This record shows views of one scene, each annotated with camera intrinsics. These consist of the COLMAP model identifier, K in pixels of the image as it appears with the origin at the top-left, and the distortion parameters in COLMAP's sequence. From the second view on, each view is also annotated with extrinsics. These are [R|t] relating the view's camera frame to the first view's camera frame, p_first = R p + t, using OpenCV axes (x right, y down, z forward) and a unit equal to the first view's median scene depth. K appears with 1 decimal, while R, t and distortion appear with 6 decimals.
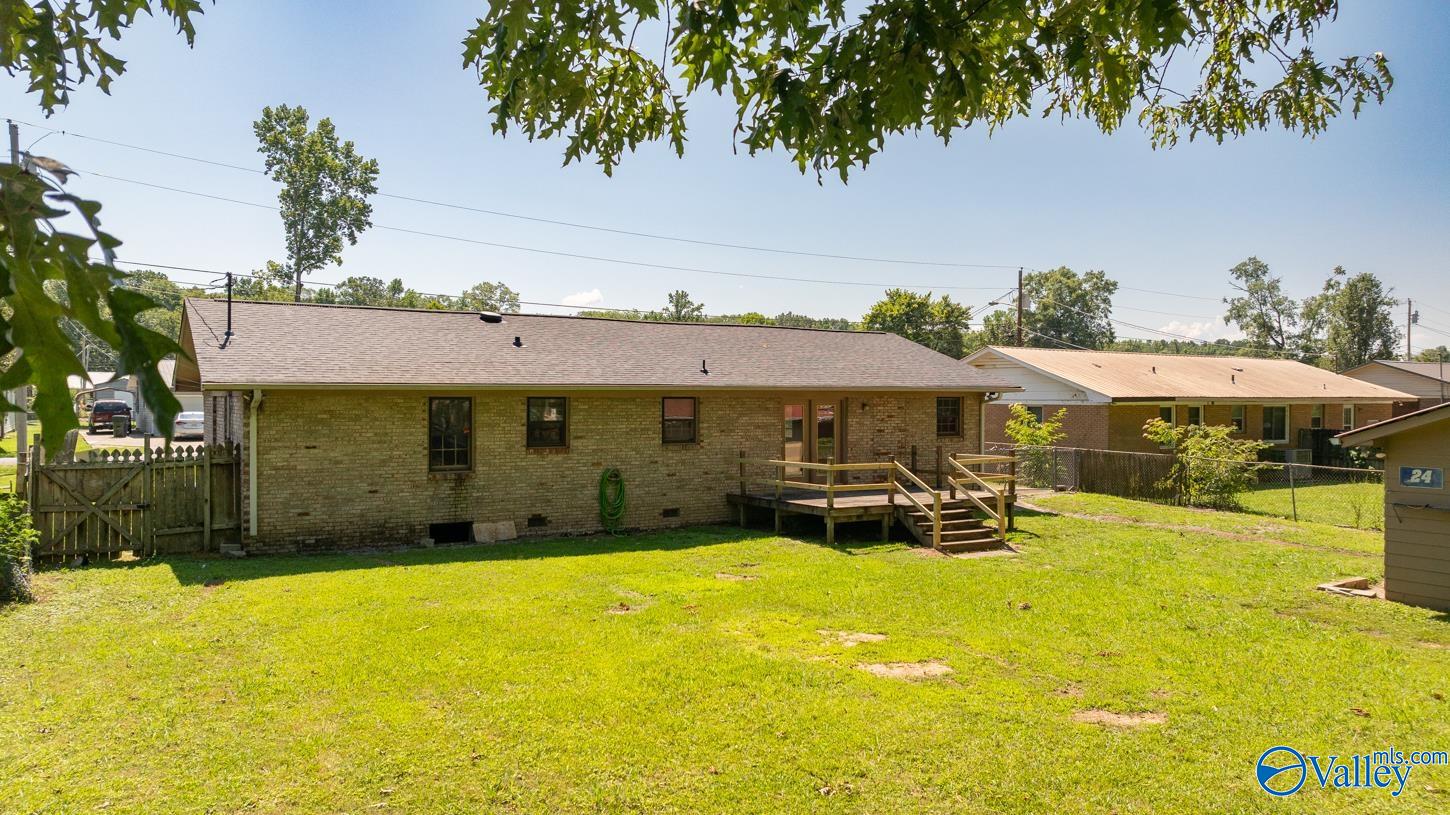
lens RADIAL K [[1017.9, 0, 725.0], [0, 1017.9, 407.5], [0, 0, 1]] dist [0.003047, -0.054387]
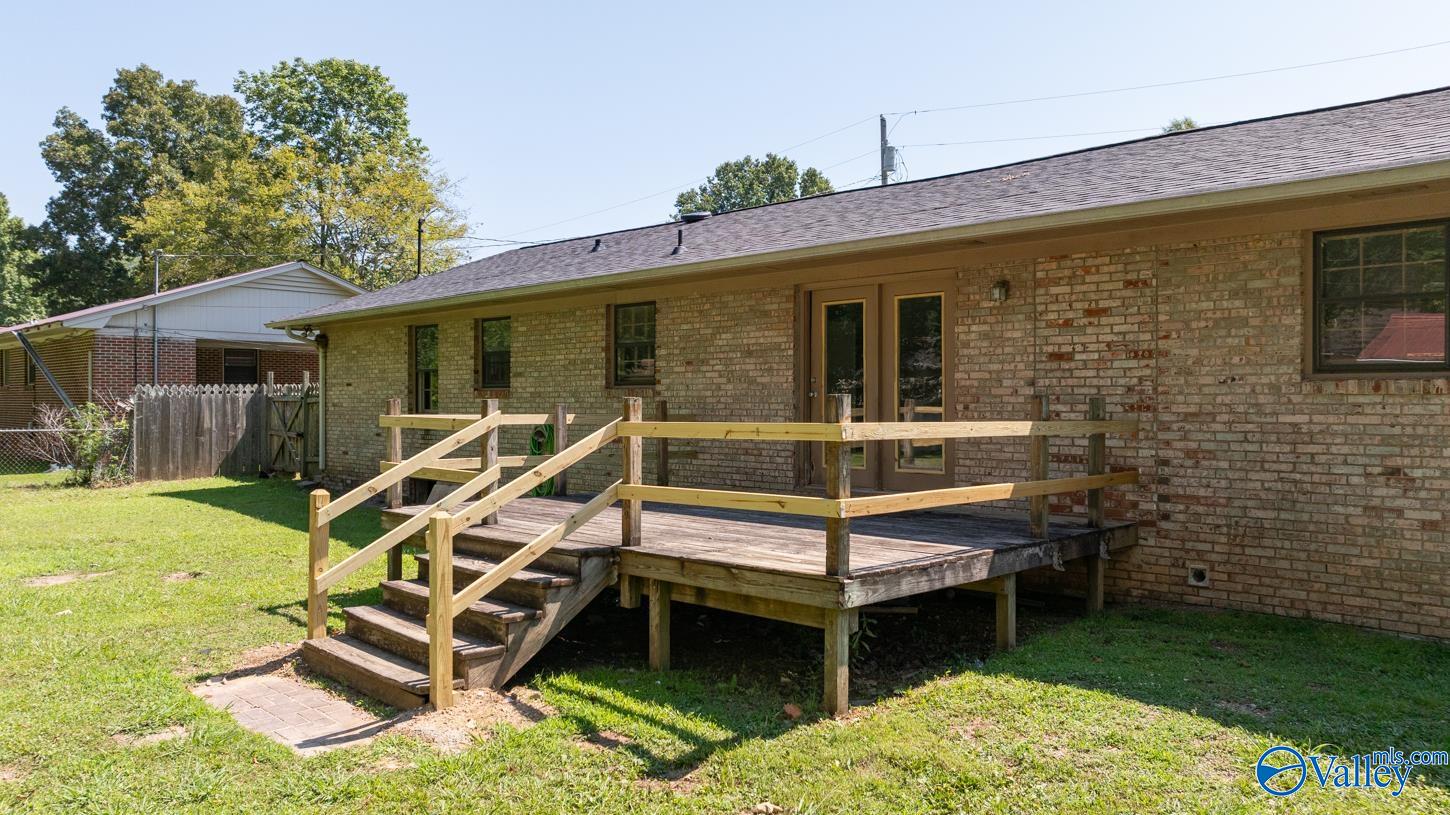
lens RADIAL K [[1014.1, 0, 725.0], [0, 1014.1, 407.5], [0, 0, 1]] dist [-0.029297, 0.030122]
pose [[0.254288, 0.007615, -0.967098, 0.489383], [-0.006735, 0.999959, 0.006103, 0.041841], [0.967105, 0.004962, 0.254329, 0.874763]]
